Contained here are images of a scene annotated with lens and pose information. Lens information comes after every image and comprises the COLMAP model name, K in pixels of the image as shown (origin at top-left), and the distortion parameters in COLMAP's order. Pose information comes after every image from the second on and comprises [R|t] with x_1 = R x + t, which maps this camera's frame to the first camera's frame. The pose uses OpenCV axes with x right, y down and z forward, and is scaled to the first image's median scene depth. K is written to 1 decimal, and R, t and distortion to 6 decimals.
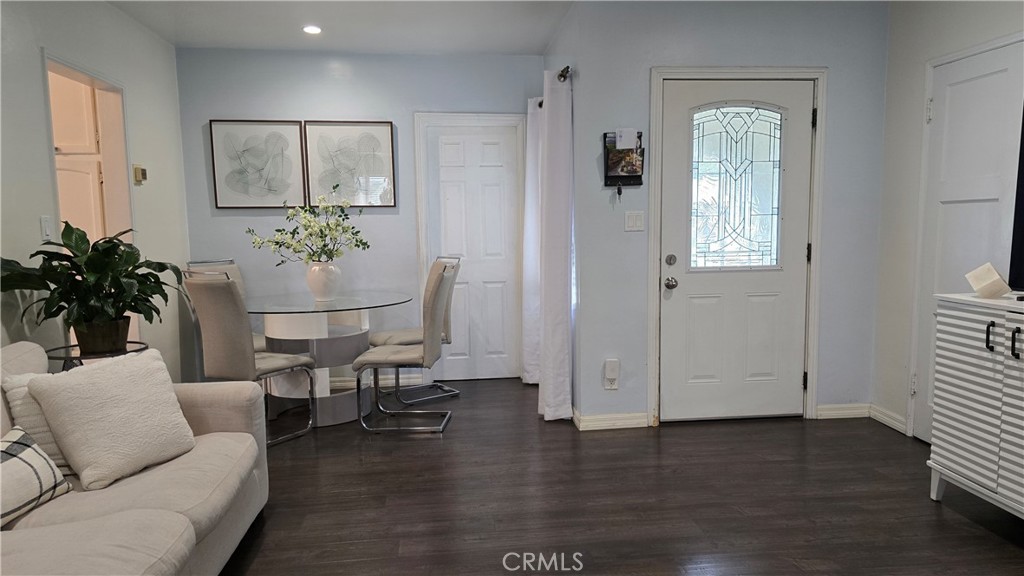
lens RADIAL K [[687.4, 0, 519.6], [0, 687.4, 297.7], [0, 0, 1]] dist [0.077860, -0.077074]
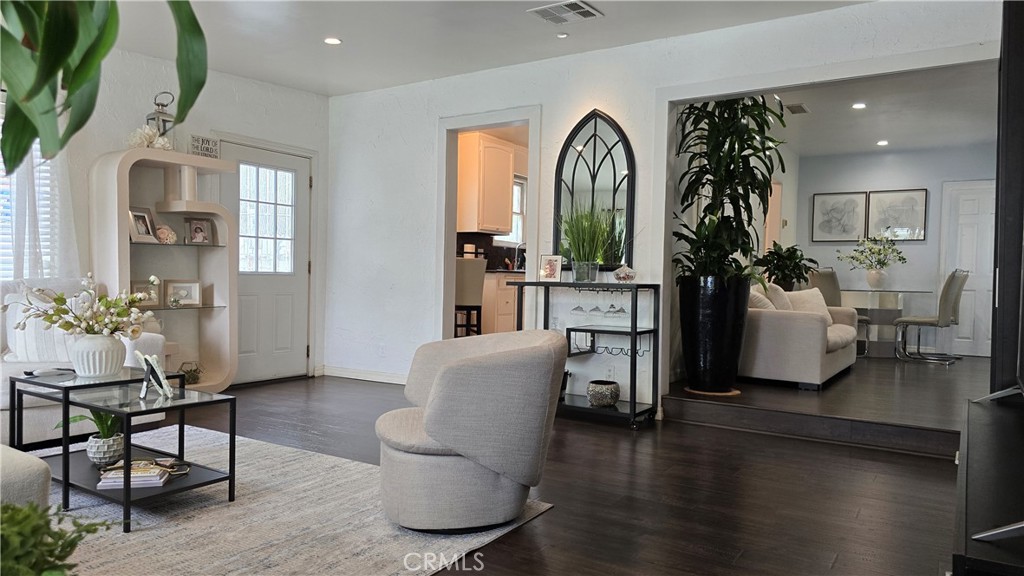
lens RADIAL K [[687.4, 0, 519.6], [0, 687.4, 297.7], [0, 0, 1]] dist [0.077860, -0.077074]
pose [[0.774219, 0.054423, -0.630574, 0.139672], [-0.103382, 0.993790, -0.041162, 0.185811], [0.624418, 0.097058, 0.775037, -0.944075]]
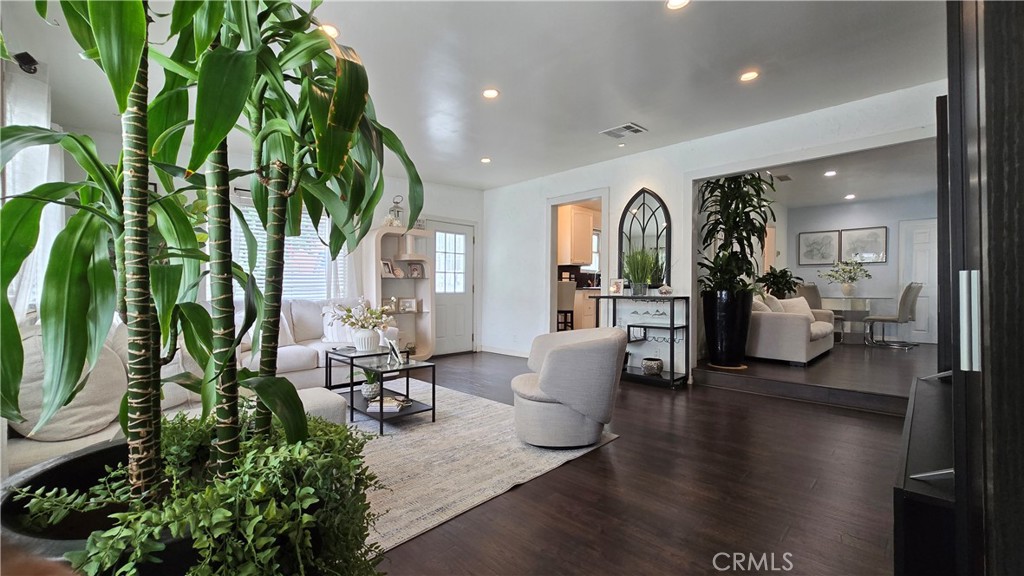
lens RADIAL K [[419.0, 0, 505.1], [0, 419.0, 294.0], [0, 0, 1]] dist [0.000262, 0.000133]
pose [[0.619365, 0.029858, -0.784535, 0.150002], [-0.100169, 0.994115, -0.041245, 0.178692], [0.778687, 0.104131, 0.618711, -0.952717]]
